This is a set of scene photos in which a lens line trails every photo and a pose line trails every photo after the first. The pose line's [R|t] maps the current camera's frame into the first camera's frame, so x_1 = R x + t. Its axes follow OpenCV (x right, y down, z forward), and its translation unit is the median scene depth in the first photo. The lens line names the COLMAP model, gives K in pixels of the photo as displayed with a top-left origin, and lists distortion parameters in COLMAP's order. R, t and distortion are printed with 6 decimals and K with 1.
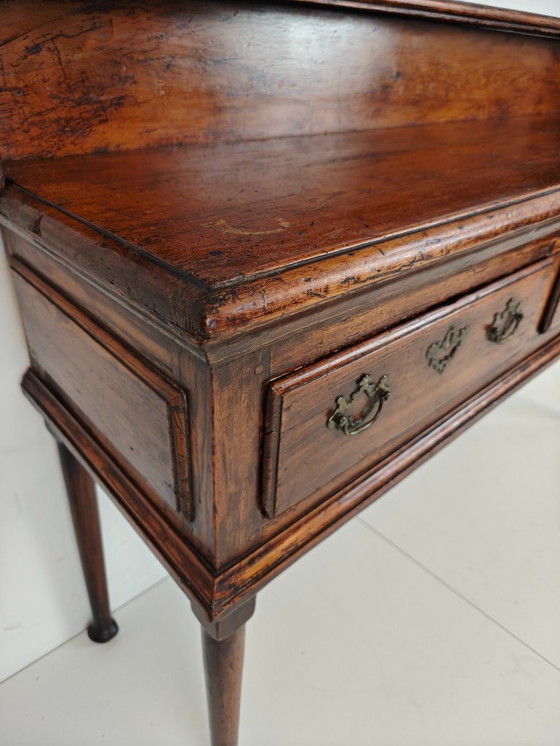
lens RADIAL K [[512.6, 0, 280.0], [0, 512.6, 373.0], [0, 0, 1]] dist [0.003634, 0.001537]
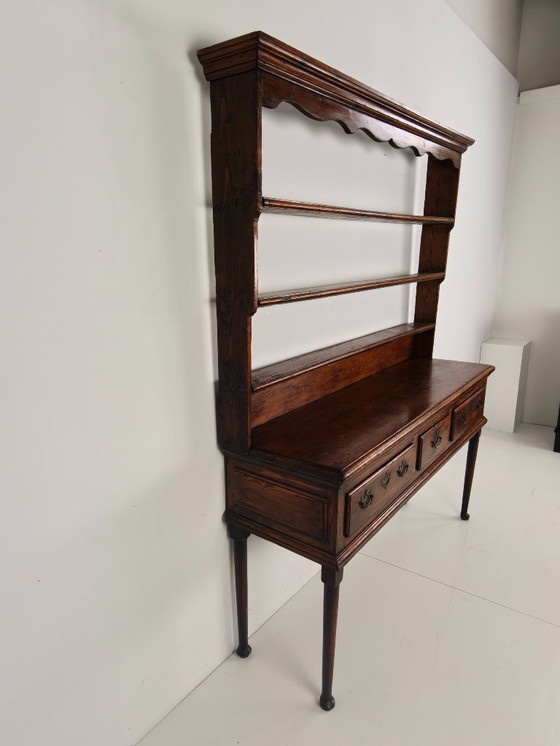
lens RADIAL K [[496.7, 0, 270.6], [0, 496.7, 391.9], [0, 0, 1]] dist [0.000970, 0.000065]
pose [[0.982506, -0.097362, 0.158754, -0.922481], [0.136848, 0.955627, -0.260863, 0.151606], [-0.126311, 0.278024, 0.952233, -2.244694]]
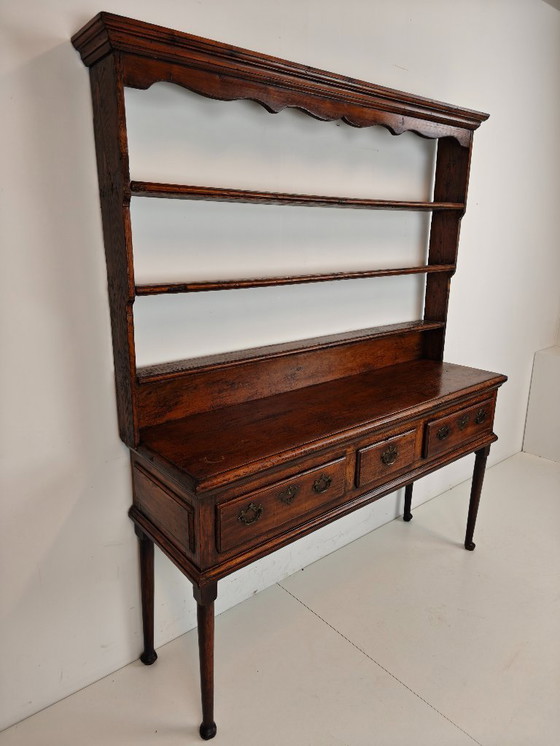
lens RADIAL K [[505.5, 0, 274.2], [0, 505.5, 364.9], [0, 0, 1]] dist [-0.008980, -0.001608]
pose [[0.997802, -0.026859, -0.060578, 0.499914], [0.006867, 0.951161, -0.308618, 0.145341], [0.065909, 0.307524, 0.949255, -2.094166]]
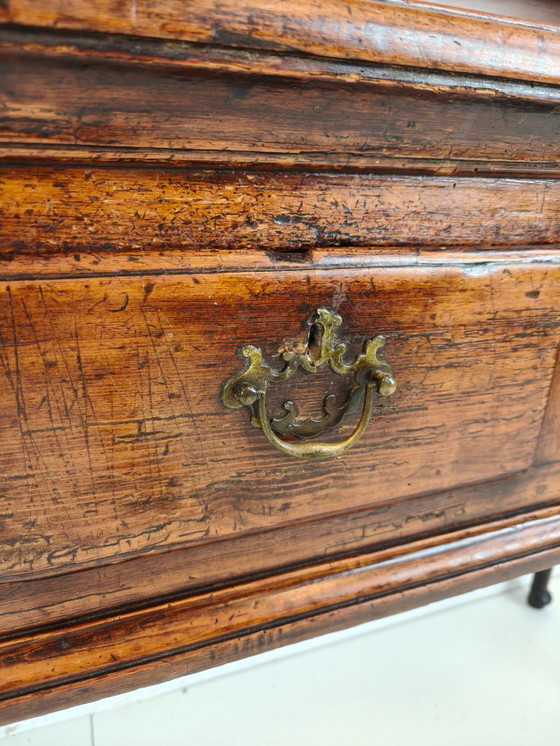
lens RADIAL K [[524.8, 0, 280.0], [0, 524.8, 373.0], [0, 0, 1]] dist [-0.001220, -0.000181]
pose [[0.928102, 0.109171, -0.355961, 1.269615], [-0.184581, 0.965203, -0.185238, -0.282694], [0.323352, 0.237623, 0.915958, 1.289321]]
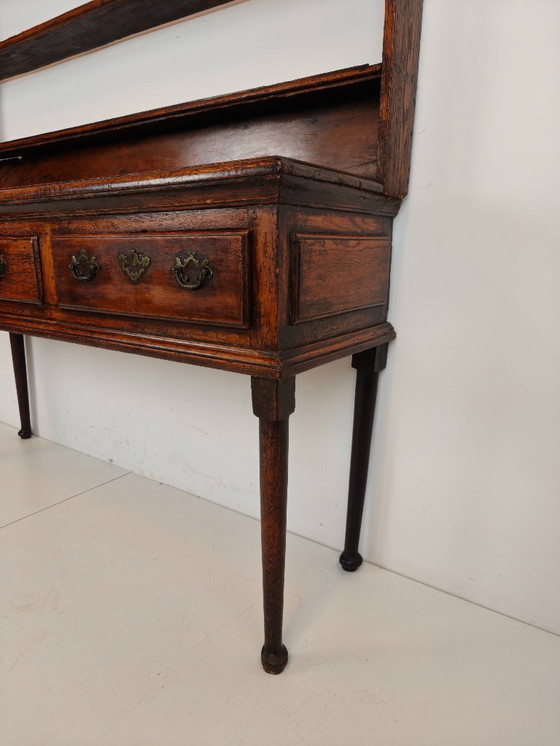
lens RADIAL K [[512.6, 0, 280.0], [0, 512.6, 373.0], [0, 0, 1]] dist [0.003634, 0.001537]
pose [[0.217002, 0.197078, -0.956070, 3.888730], [-0.512323, 0.856673, 0.060306, -0.776310], [0.830924, 0.476730, 0.286867, 2.463649]]
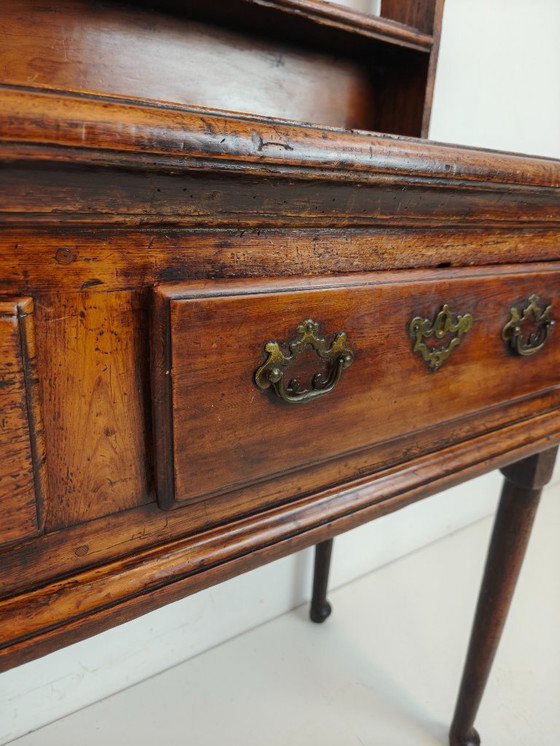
lens RADIAL K [[524.8, 0, 280.0], [0, 524.8, 373.0], [0, 0, 1]] dist [-0.001220, -0.000181]
pose [[0.990377, 0.037139, -0.133323, 1.712409], [-0.069783, 0.965907, -0.249306, -0.402807], [0.119518, 0.256211, 0.959204, 1.437802]]
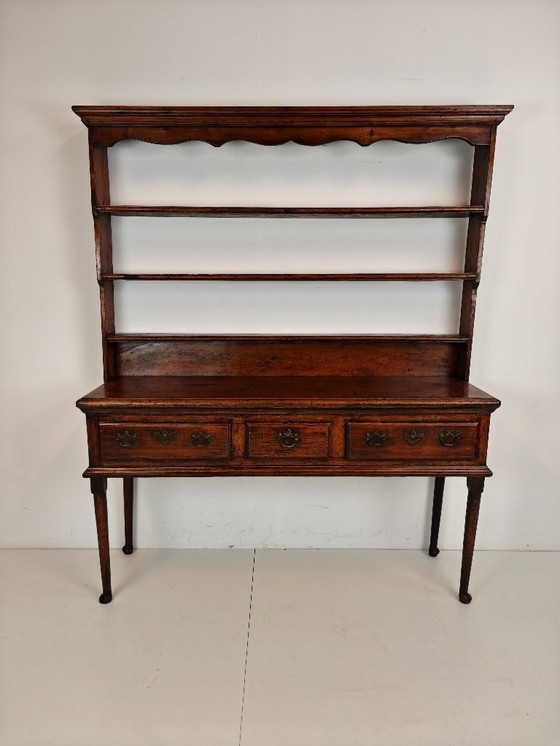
lens RADIAL K [[505.5, 0, 274.2], [0, 505.5, 364.9], [0, 0, 1]] dist [-0.008980, -0.001608]
pose [[0.738219, 0.080976, -0.669683, 3.741532], [-0.335437, 0.905391, -0.260289, 0.191410], [0.585248, 0.416786, 0.695539, -1.397048]]
